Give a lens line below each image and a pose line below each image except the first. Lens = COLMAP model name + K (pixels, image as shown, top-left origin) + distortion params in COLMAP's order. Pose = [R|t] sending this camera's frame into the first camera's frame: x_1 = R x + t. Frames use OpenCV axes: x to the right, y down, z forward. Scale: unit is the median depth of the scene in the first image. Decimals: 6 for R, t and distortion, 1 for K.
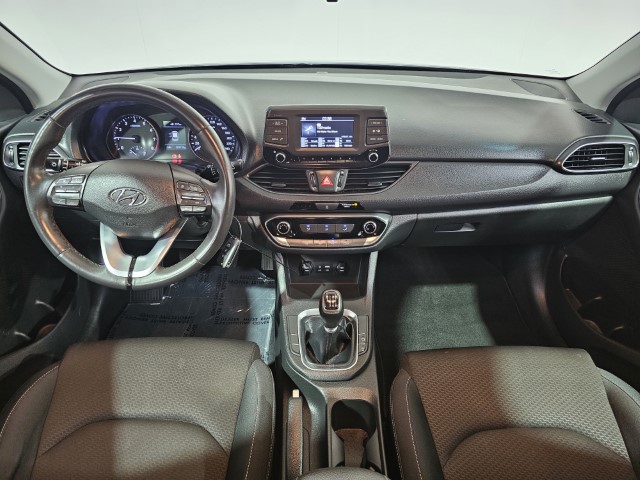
lens RADIAL K [[434.2, 0, 320.0], [0, 434.2, 240.0], [0, 0, 1]] dist [0.046639, -0.074516]
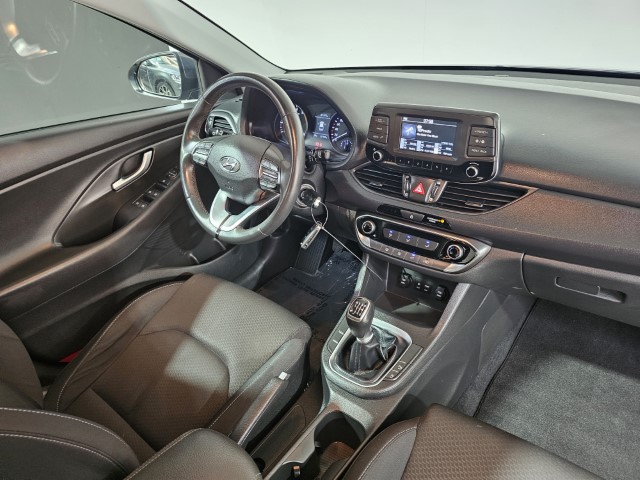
lens RADIAL K [[434.2, 0, 320.0], [0, 434.2, 240.0], [0, 0, 1]] dist [0.046639, -0.074516]
pose [[0.757434, 0.260910, -0.598515, 0.443380], [-0.273356, 0.959199, 0.072206, -0.043294], [0.592934, 0.108916, 0.797851, 0.162616]]
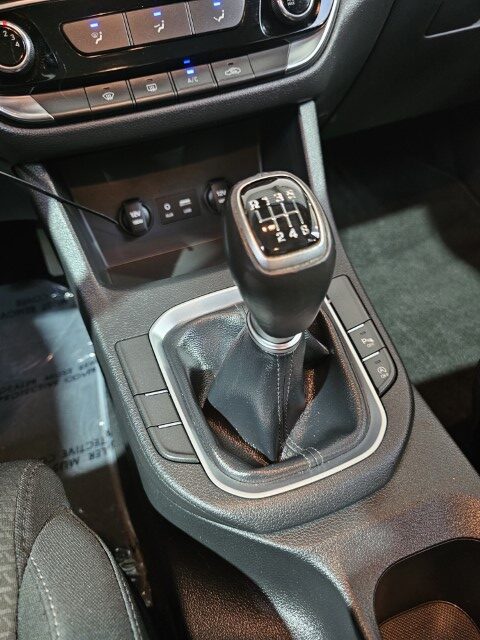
lens RADIAL K [[434.2, 0, 240.0], [0, 434.2, 320.0], [0, 0, 1]] dist [0.046639, -0.074516]
pose [[0.945054, -0.281361, 0.166460, -0.040205], [0.253544, 0.952252, 0.170092, 0.132920], [-0.206369, -0.118541, 0.971267, 0.704001]]
